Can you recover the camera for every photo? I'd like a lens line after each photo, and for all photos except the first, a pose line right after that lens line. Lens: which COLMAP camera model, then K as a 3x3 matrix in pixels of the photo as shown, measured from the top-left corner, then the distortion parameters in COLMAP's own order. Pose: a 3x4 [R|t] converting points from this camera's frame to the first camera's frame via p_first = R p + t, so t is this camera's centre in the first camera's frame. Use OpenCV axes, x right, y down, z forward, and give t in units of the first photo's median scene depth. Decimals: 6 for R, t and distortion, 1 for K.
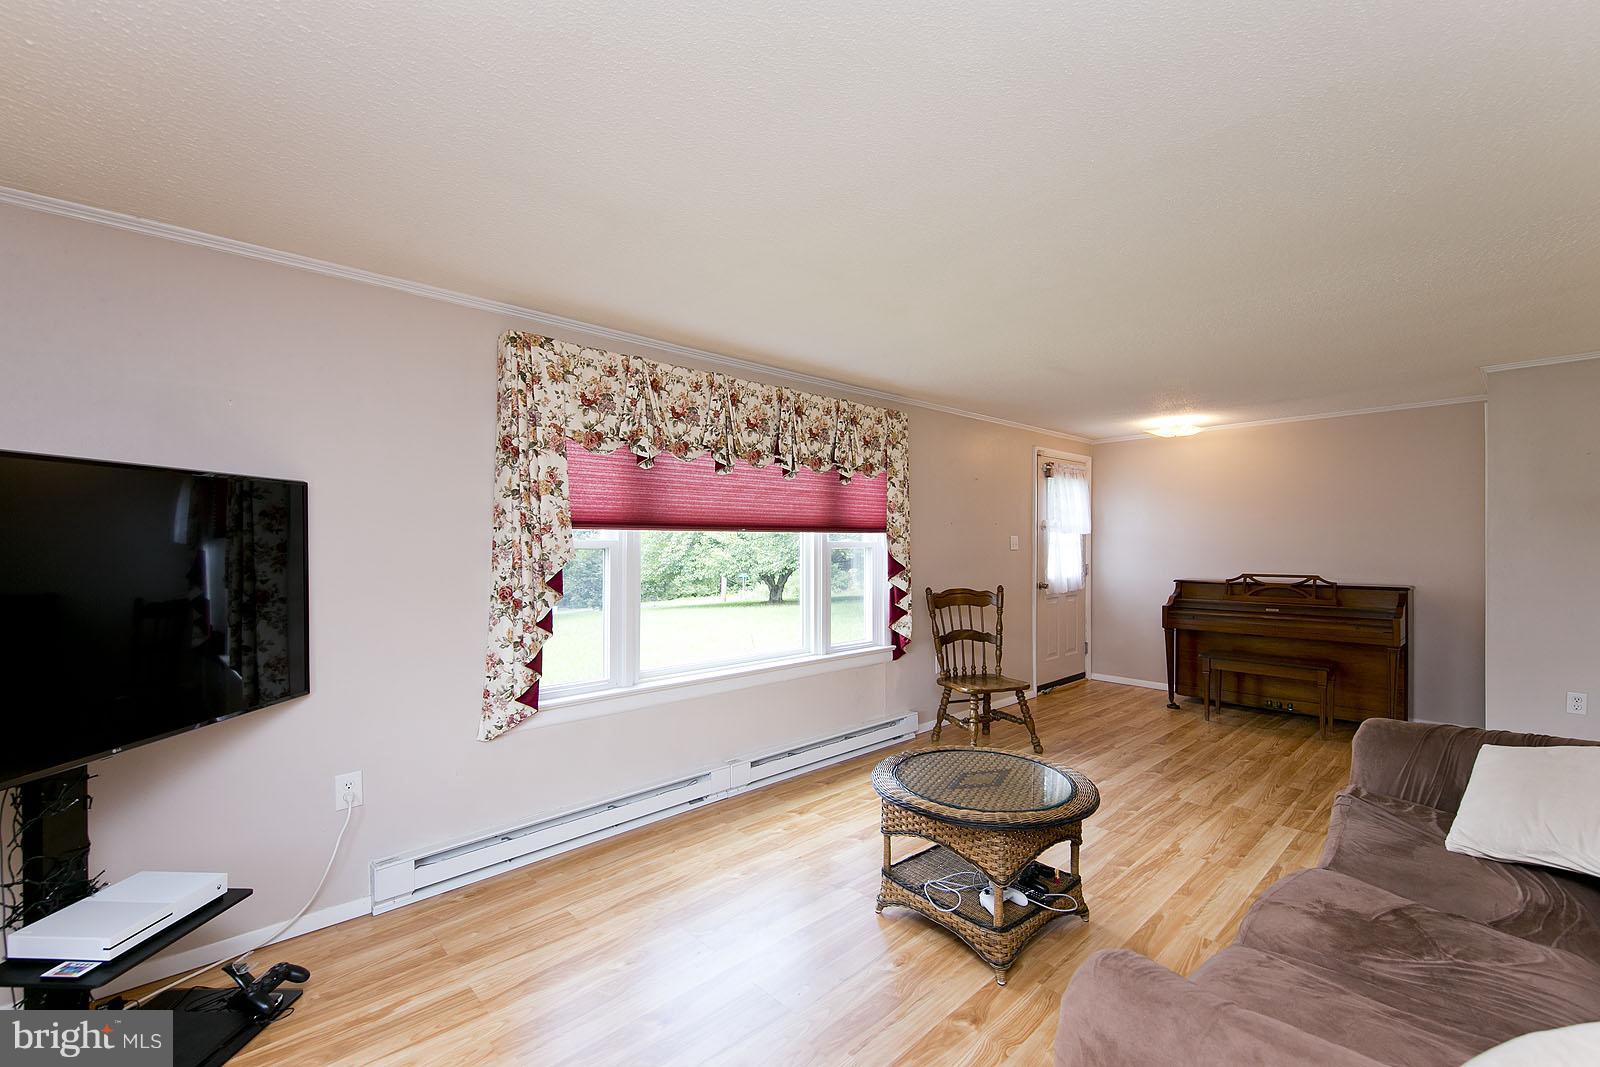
lens RADIAL K [[681.6, 0, 798.1], [0, 681.6, 550.5], [0, 0, 1]] dist [0.011740, -0.000165]
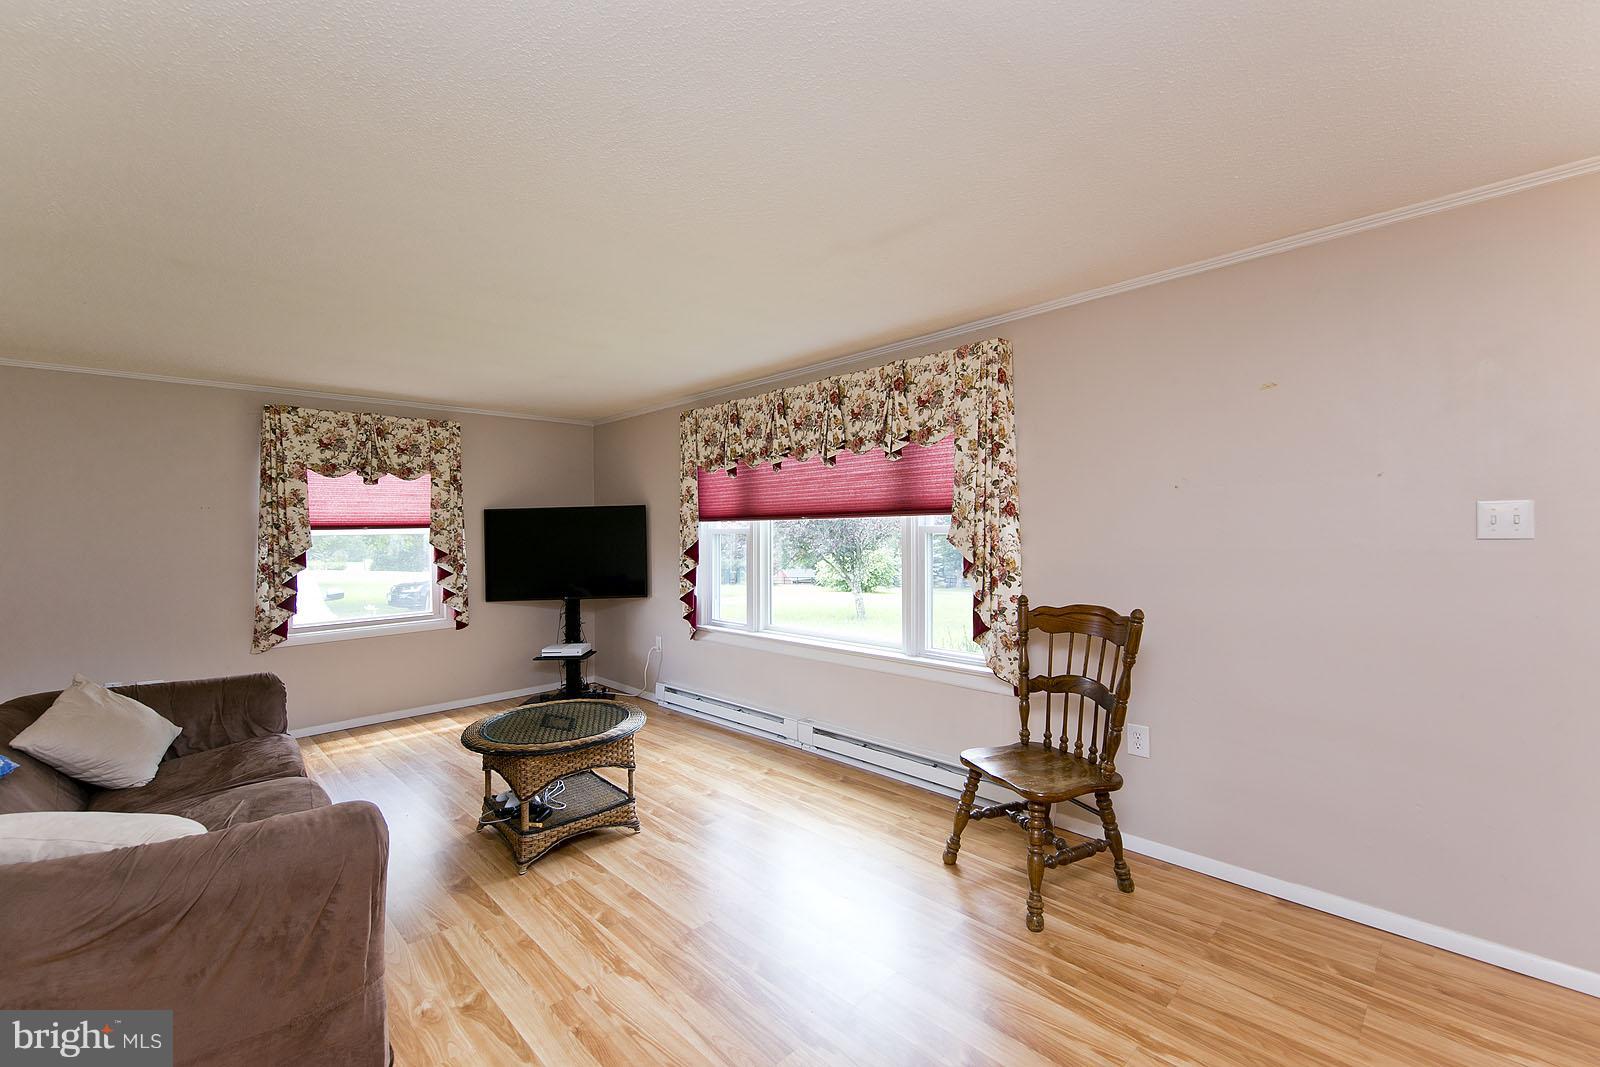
lens RADIAL K [[672.0, 0, 800.0], [0, 672.0, 533.5], [0, 0, 1]] dist [0.012714, 0.000010]
pose [[0.021726, 0.010761, -0.999706, 1.076283], [0.006986, 0.999916, 0.010915, -0.017219], [0.999740, -0.007221, 0.021649, 1.011696]]
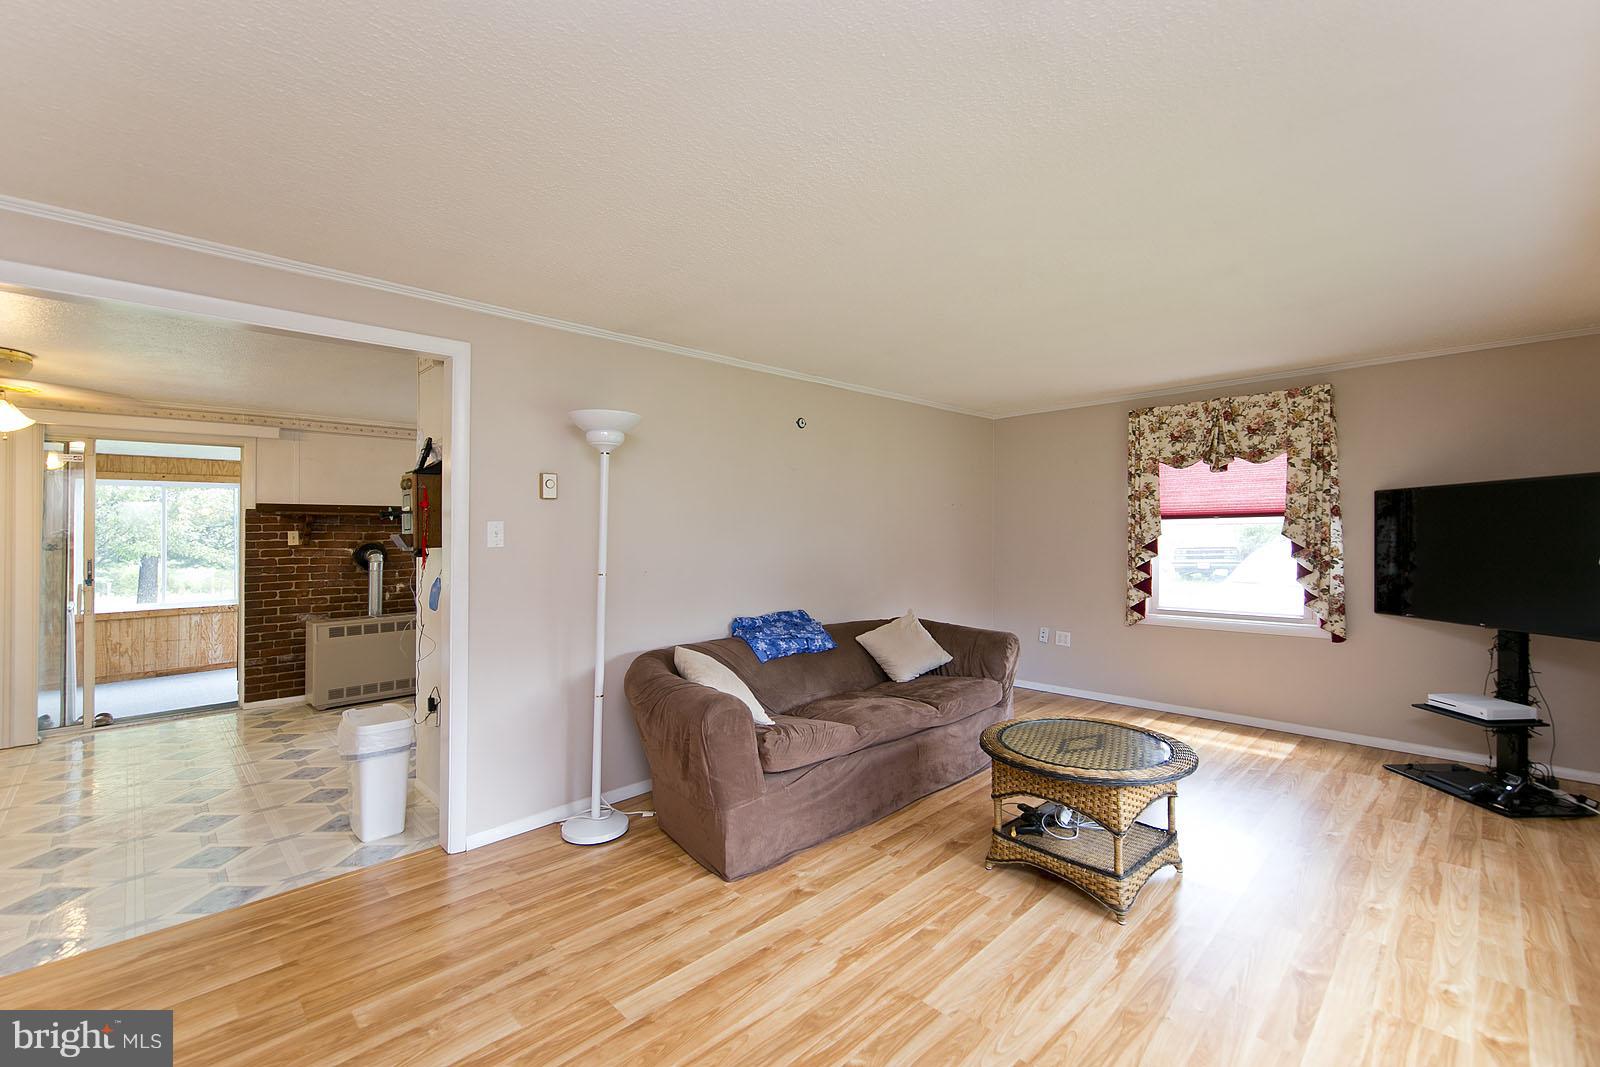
lens RADIAL K [[665.1, 0, 793.9], [0, 665.1, 520.8], [0, 0, 1]] dist [0.001256, -0.000547]
pose [[-0.999653, 0.015176, -0.021521, 0.529135], [0.015326, 0.999859, -0.006839, -0.015976], [0.021414, -0.007166, -0.999745, 1.466047]]
